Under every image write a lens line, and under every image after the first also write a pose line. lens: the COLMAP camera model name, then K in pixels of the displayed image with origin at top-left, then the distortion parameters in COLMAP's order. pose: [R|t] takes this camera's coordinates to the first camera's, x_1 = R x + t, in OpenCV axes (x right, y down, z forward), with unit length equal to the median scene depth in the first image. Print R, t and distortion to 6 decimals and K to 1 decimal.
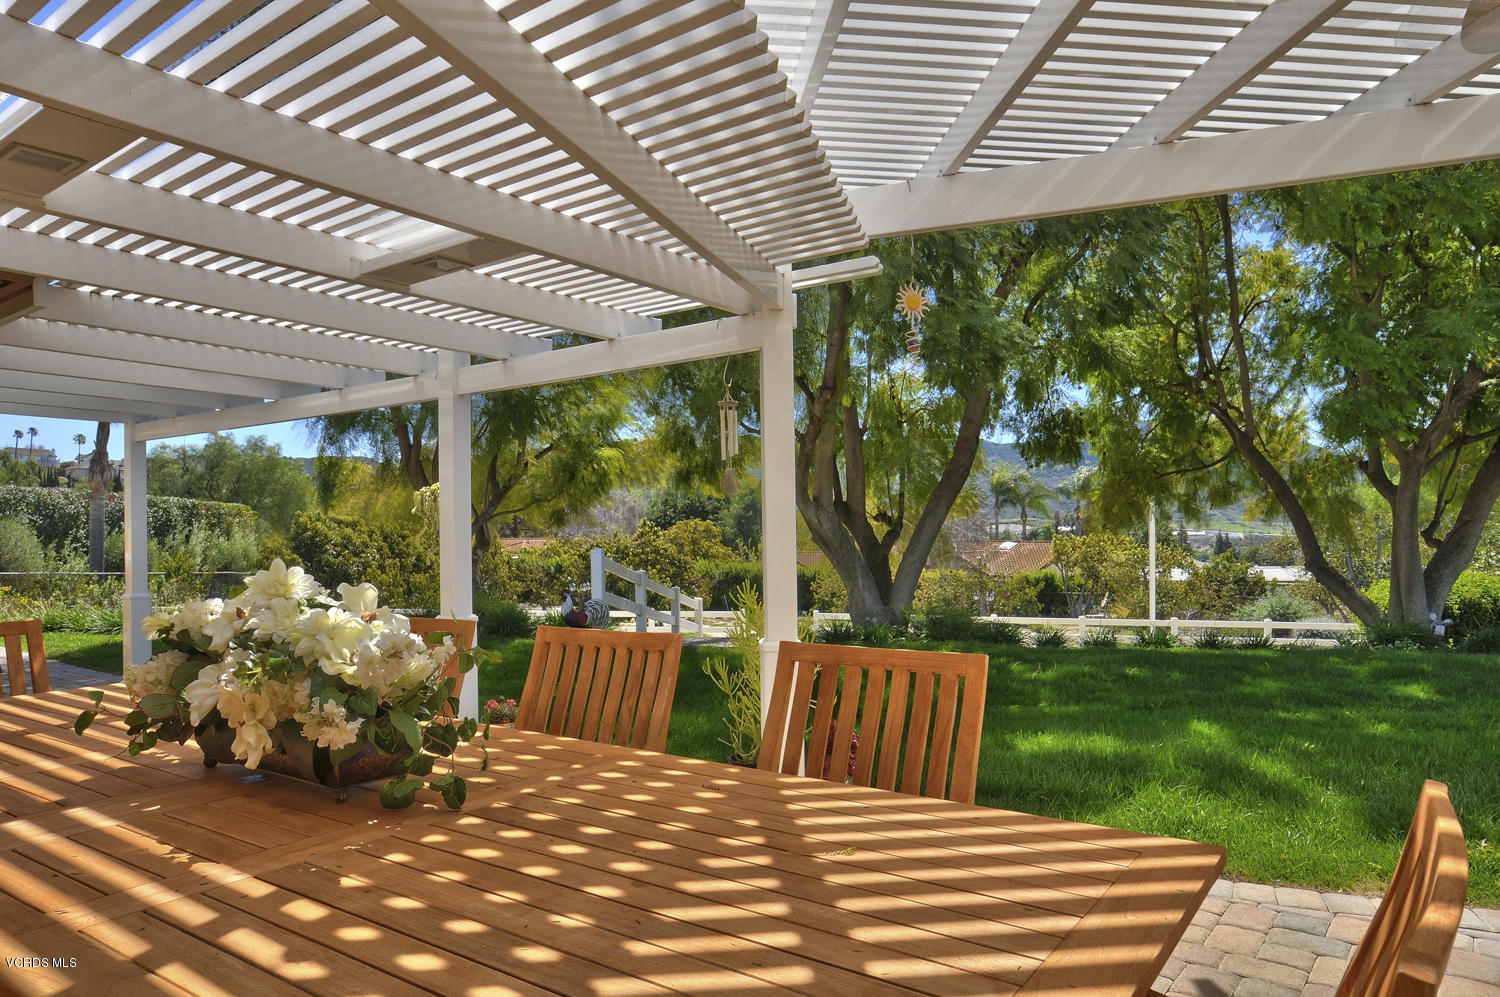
lens RADIAL K [[981.3, 0, 750.4], [0, 981.3, 500.7], [0, 0, 1]] dist [-0.005589, -0.001364]
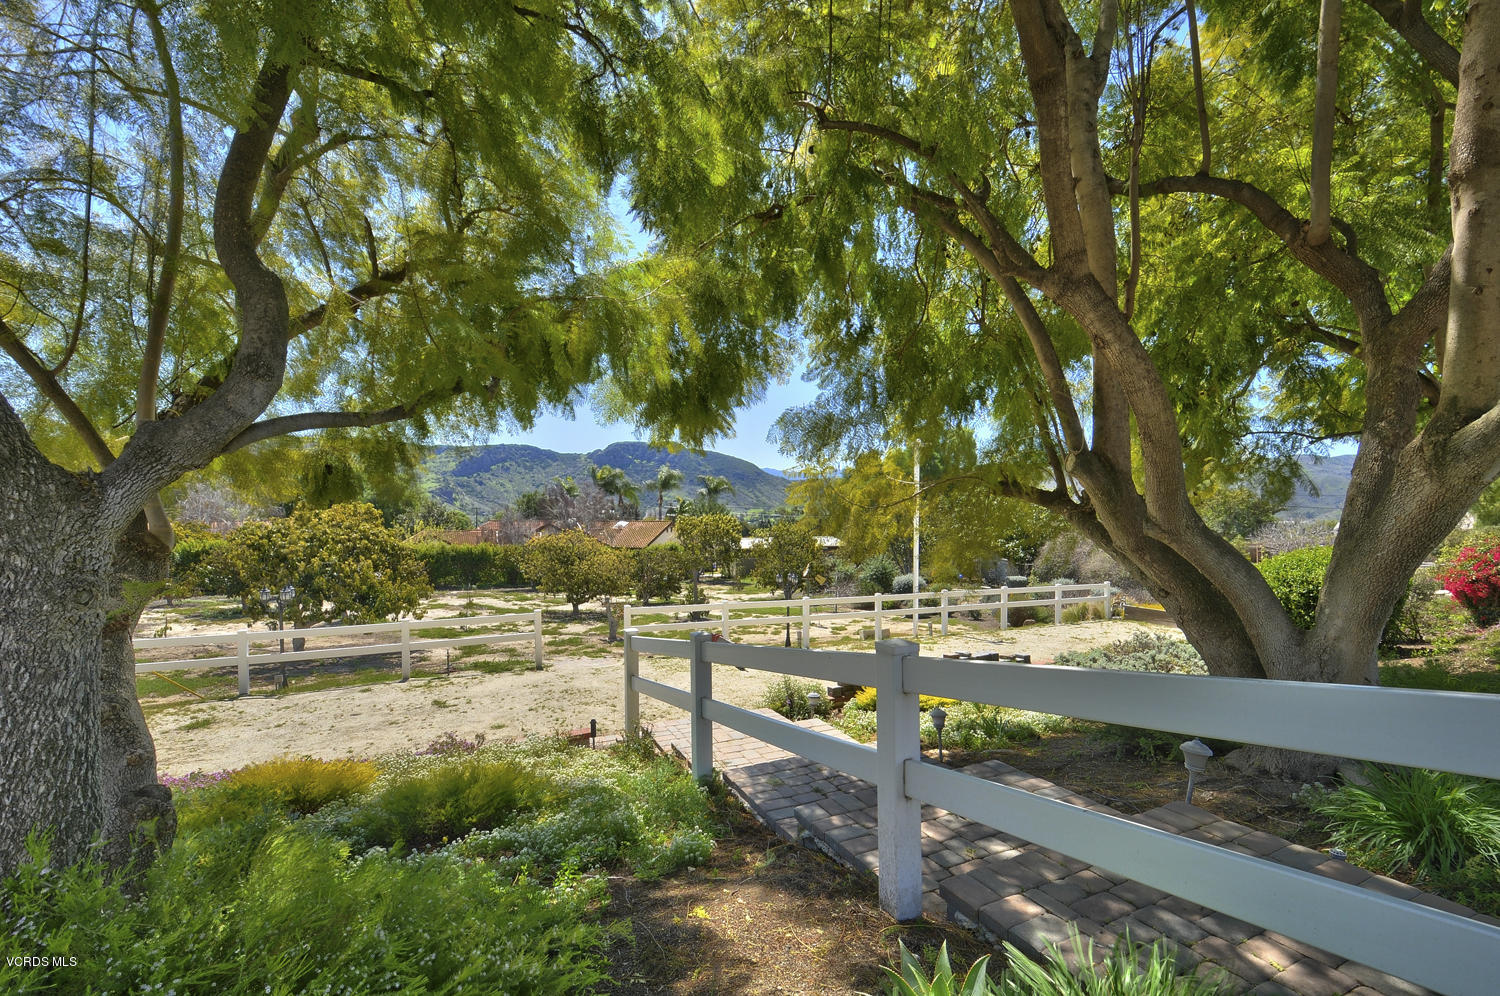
lens RADIAL K [[660.8, 0, 757.0], [0, 660.8, 532.8], [0, 0, 1]] dist [0.004571, -0.000127]
pose [[0.857553, -0.018688, 0.514056, -0.062959], [-0.012505, 0.998287, 0.057153, 0.007592], [-0.514243, -0.055440, 0.855851, 0.223284]]
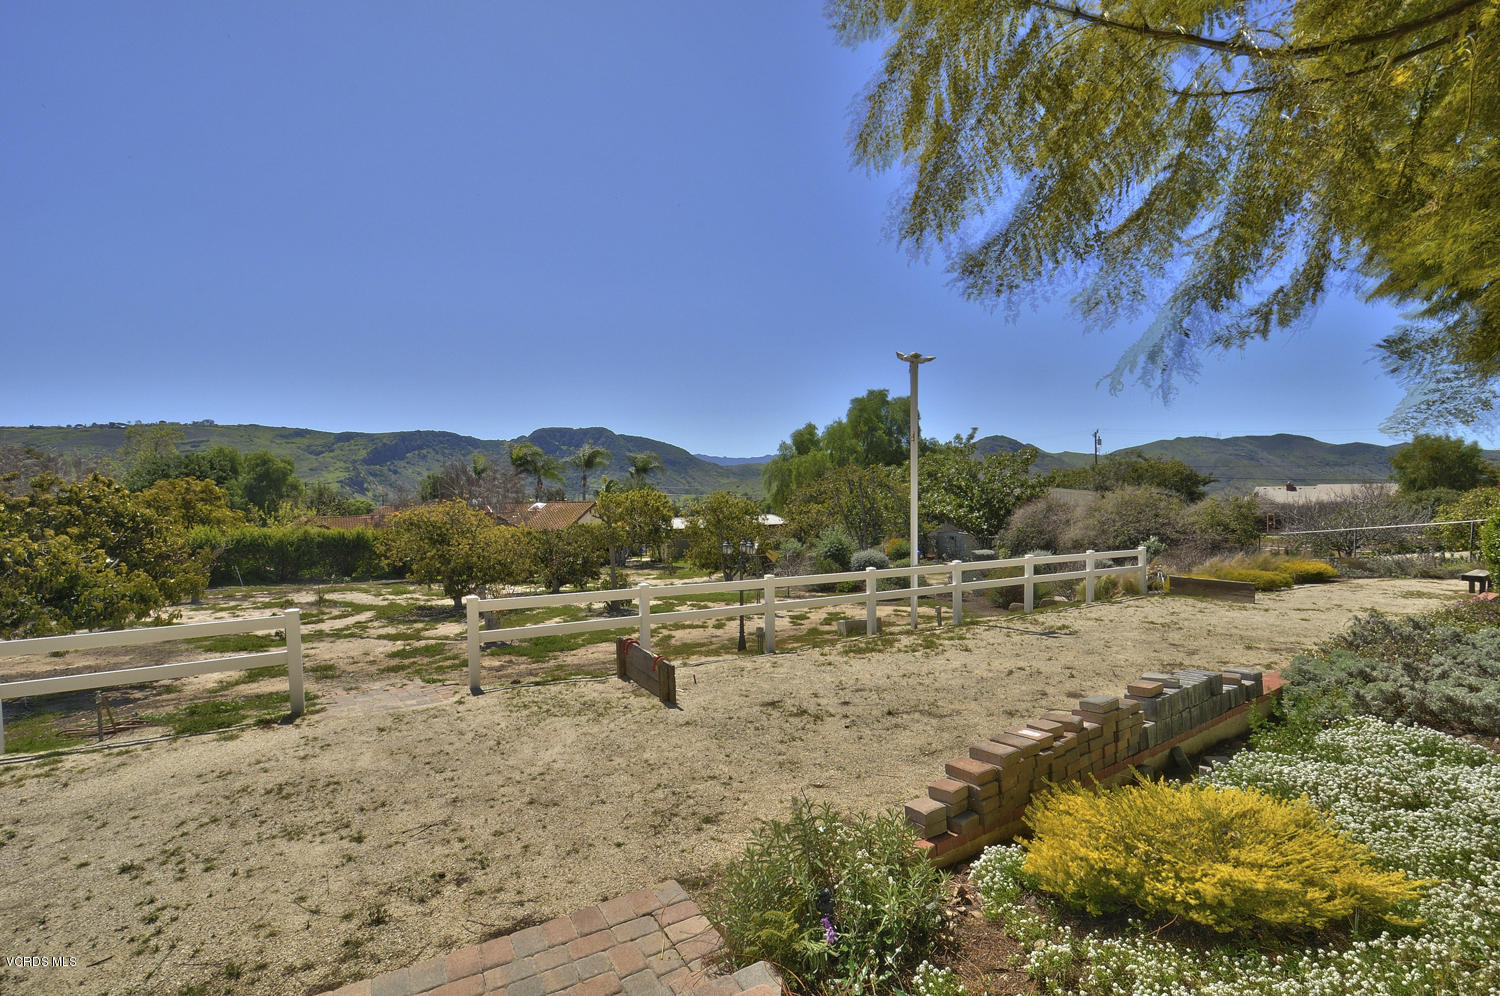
lens RADIAL K [[660.8, 0, 760.8], [0, 660.8, 502.8], [0, 0, 1]] dist [0.004571, -0.000127]
pose [[0.797231, -0.019678, 0.603354, -0.009870], [-0.000013, 0.999468, 0.032614, 0.026202], [-0.603674, -0.026009, 0.796807, 0.313797]]
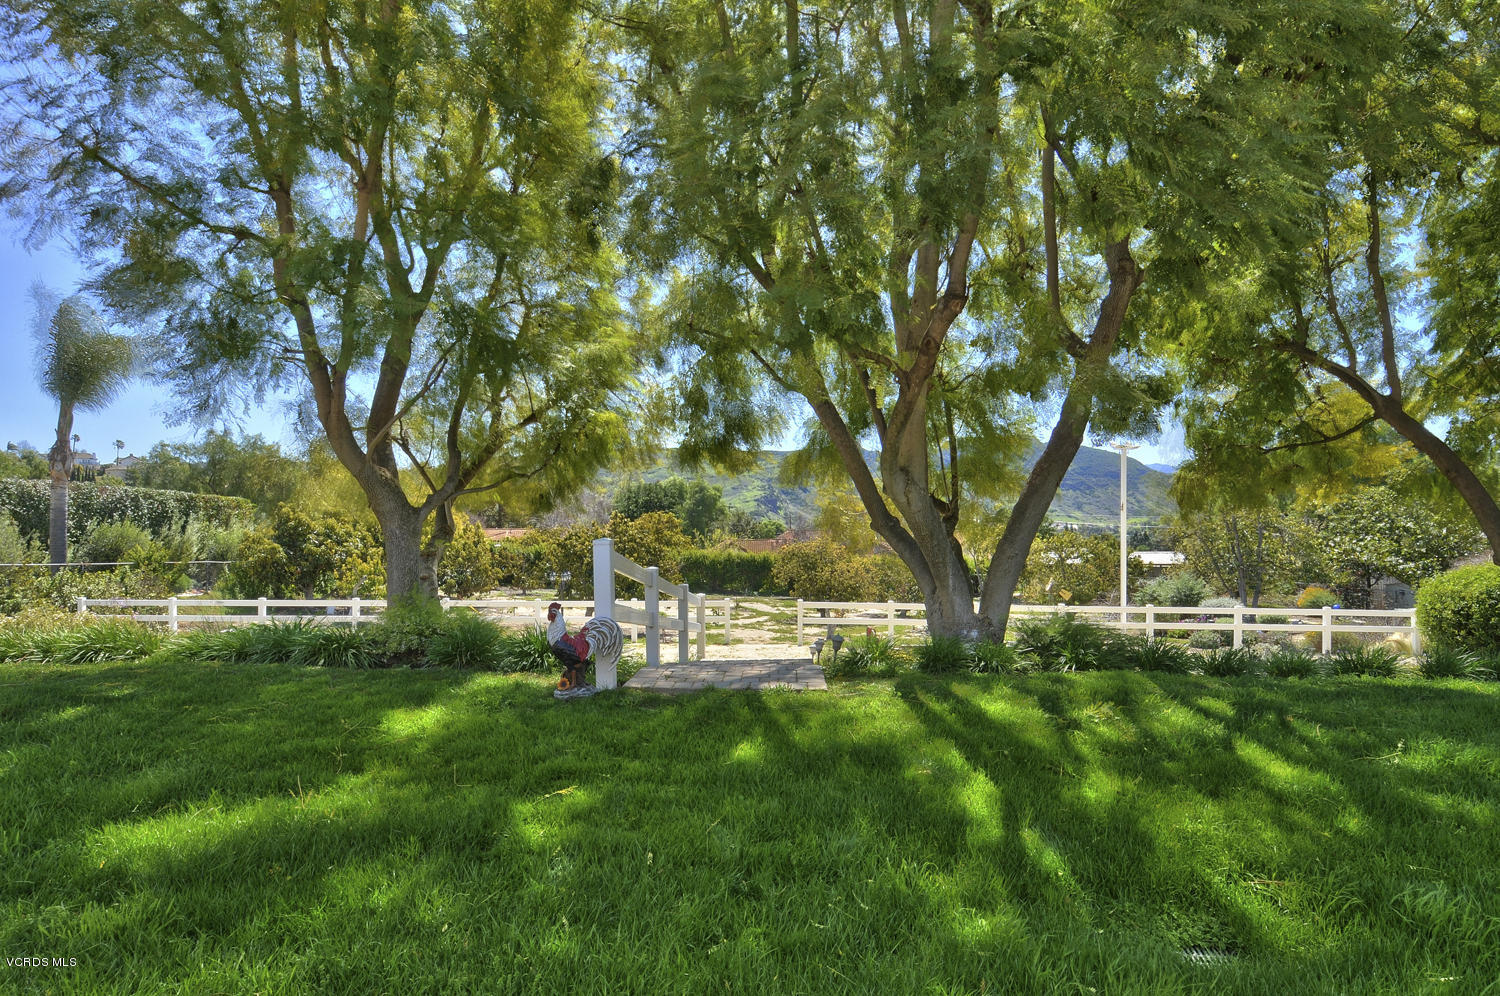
lens RADIAL K [[782.0, 0, 751.8], [0, 782.0, 501.0], [0, 0, 1]] dist [0.003079, 0.000460]
pose [[0.997174, 0.002013, 0.075102, -0.021113], [-0.002206, 0.999994, 0.002488, 0.004884], [-0.075097, -0.002646, 0.997173, 0.102636]]
